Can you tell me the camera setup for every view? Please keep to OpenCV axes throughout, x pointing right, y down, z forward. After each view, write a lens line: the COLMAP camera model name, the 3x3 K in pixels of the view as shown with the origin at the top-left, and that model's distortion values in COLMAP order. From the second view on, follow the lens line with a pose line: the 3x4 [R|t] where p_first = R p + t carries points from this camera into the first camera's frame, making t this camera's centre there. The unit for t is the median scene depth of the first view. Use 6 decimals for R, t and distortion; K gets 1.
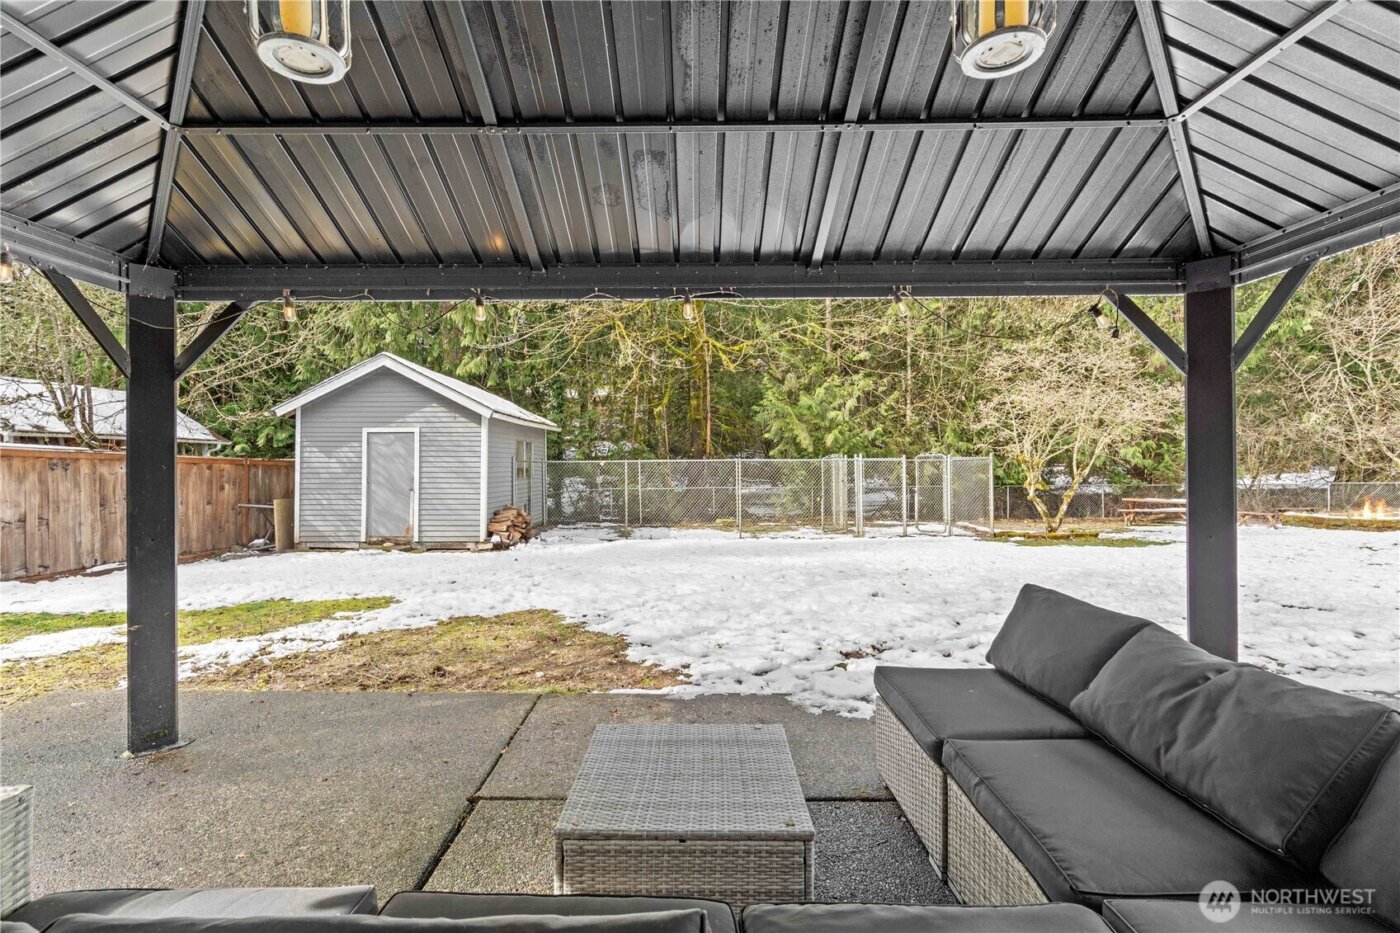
lens RADIAL K [[630.6, 0, 700.0], [0, 630.6, 466.5], [0, 0, 1]] dist [-0.001027, -0.000217]
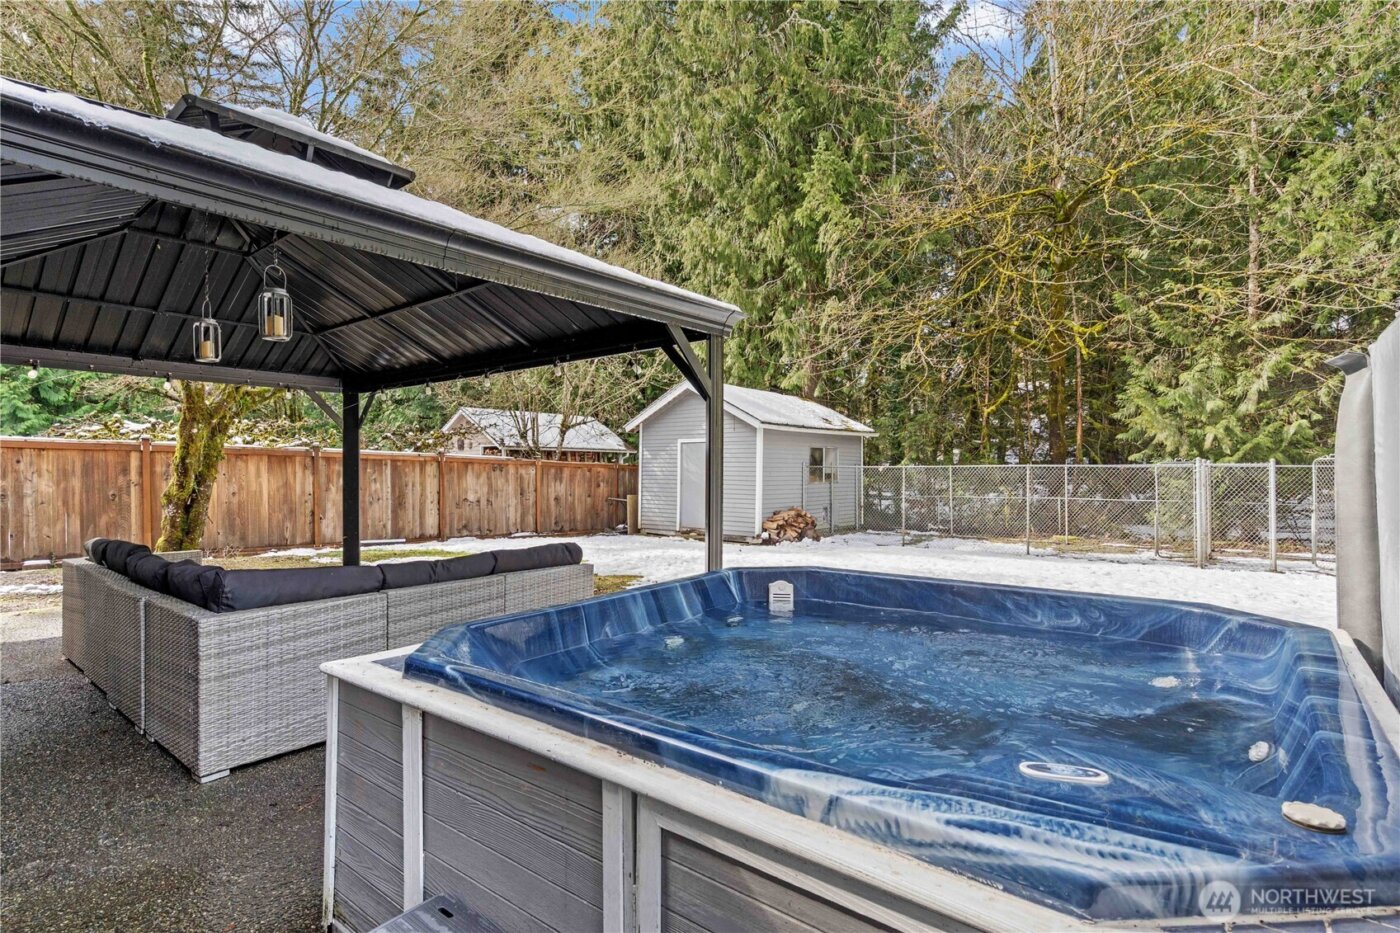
lens RADIAL K [[690.8, 0, 700.0], [0, 690.8, 466.5], [0, 0, 1]] dist [0.002083, 0.000131]
pose [[0.781364, 0.001828, -0.624073, 0.349301], [-0.007983, 0.999943, -0.007066, 0.002001], [0.624024, 0.010503, 0.781334, -0.037785]]
